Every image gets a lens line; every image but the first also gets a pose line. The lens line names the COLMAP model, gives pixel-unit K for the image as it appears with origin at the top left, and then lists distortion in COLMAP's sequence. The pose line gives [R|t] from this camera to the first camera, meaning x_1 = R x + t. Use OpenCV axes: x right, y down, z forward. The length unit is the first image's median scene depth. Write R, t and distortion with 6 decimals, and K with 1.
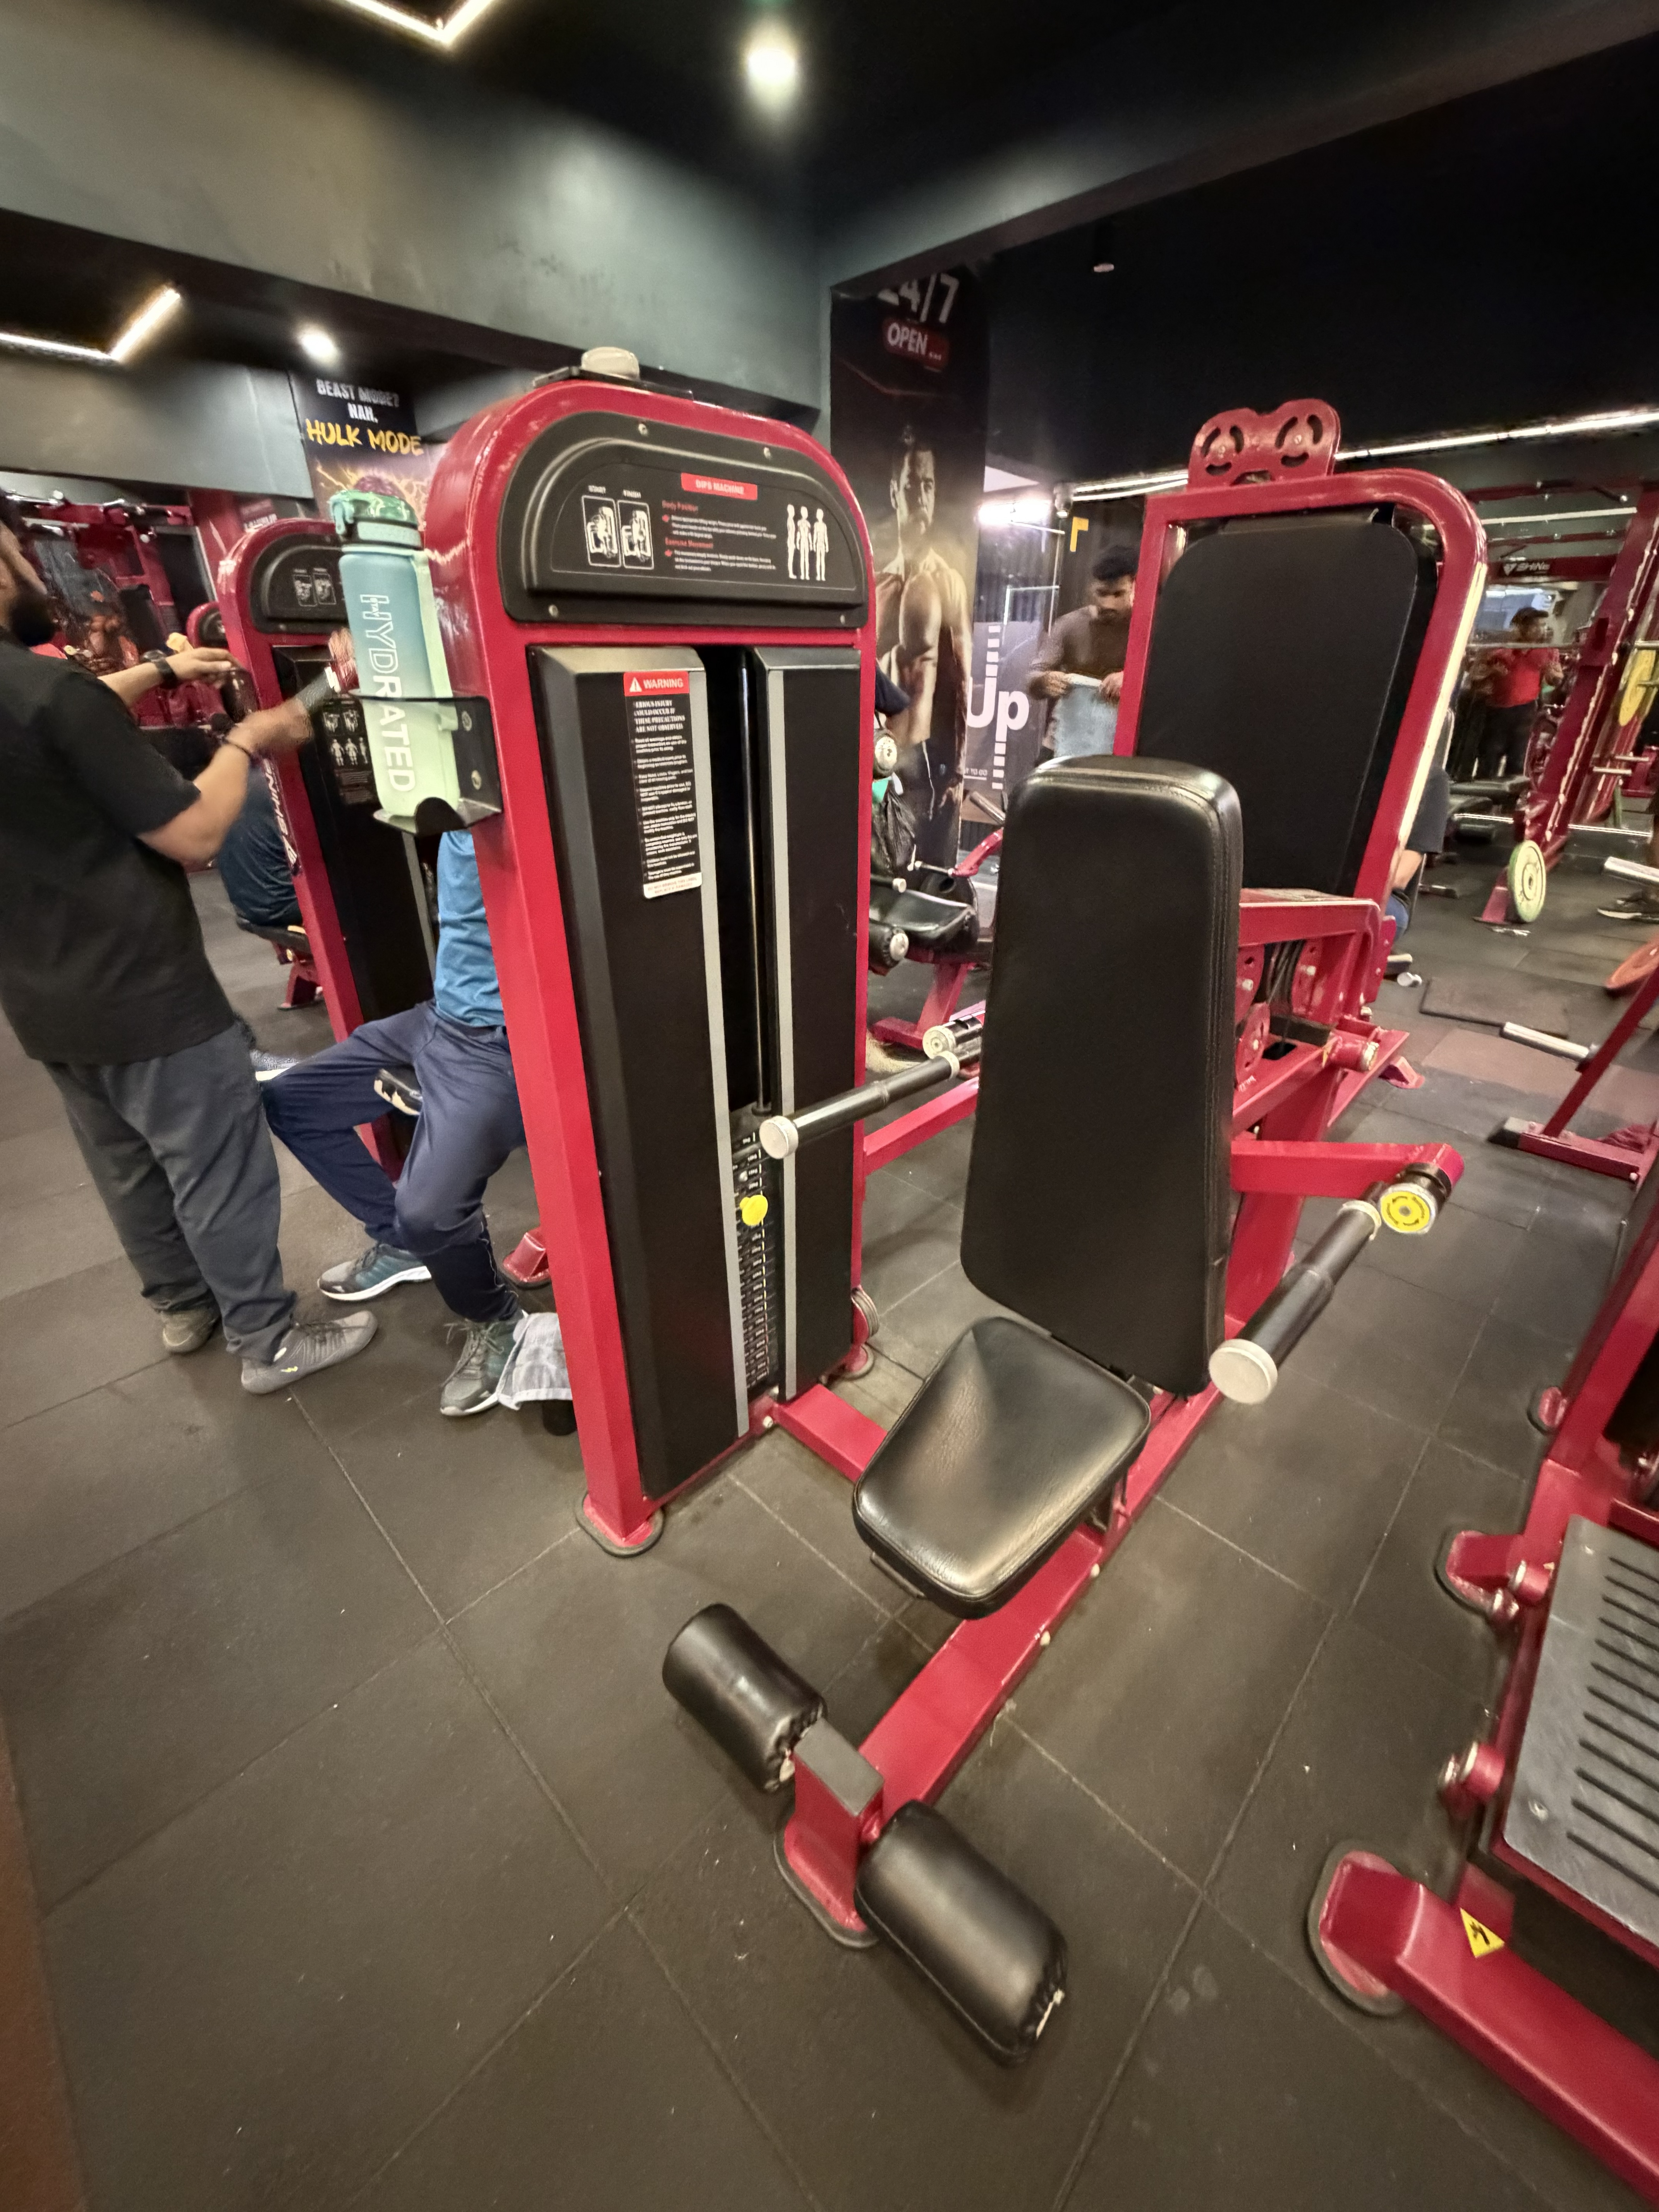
lens RADIAL K [[883.0, 0, 818.1], [0, 883.0, 1103.3], [0, 0, 1]] dist [-0.002167, 0.000193]
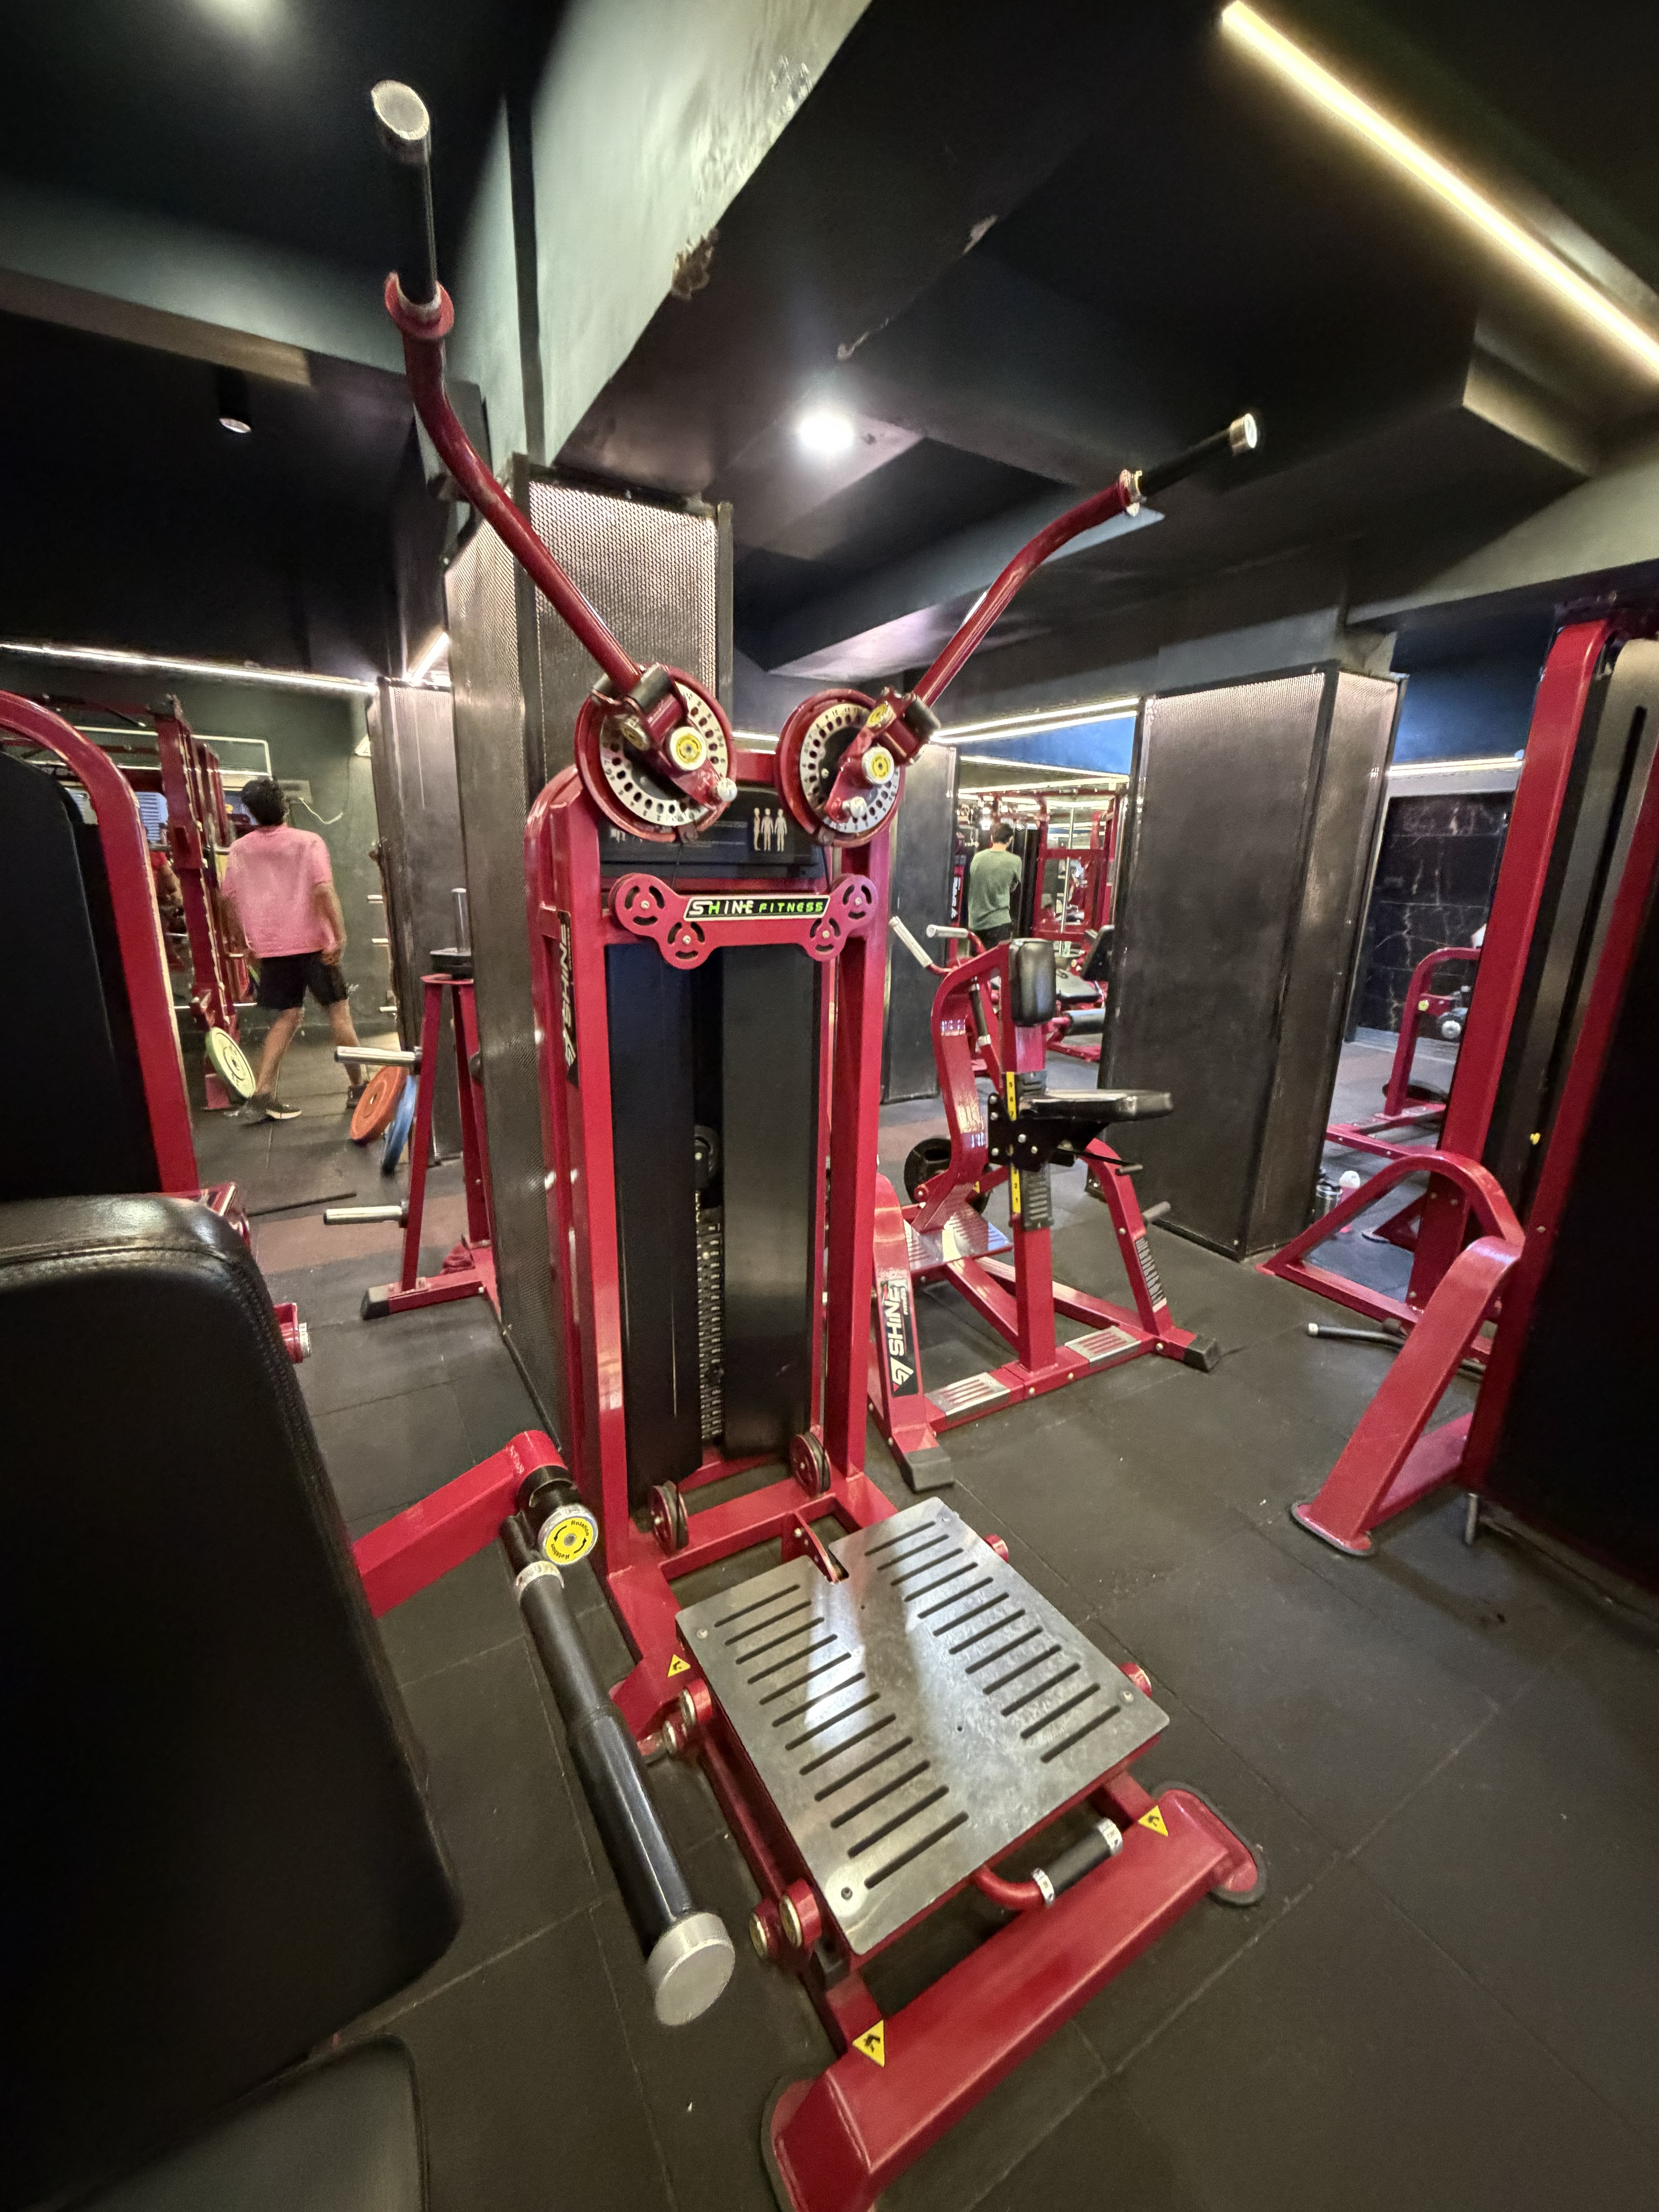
lens RADIAL K [[883.0, 0, 835.5], [0, 883.0, 1087.1], [0, 0, 1]] dist [-0.002167, 0.000193]
pose [[0.241793, -0.235430, 0.941334, 0.006011], [0.415036, 0.901991, 0.118984, -0.103061], [-0.877087, 0.361918, 0.315807, 0.126272]]
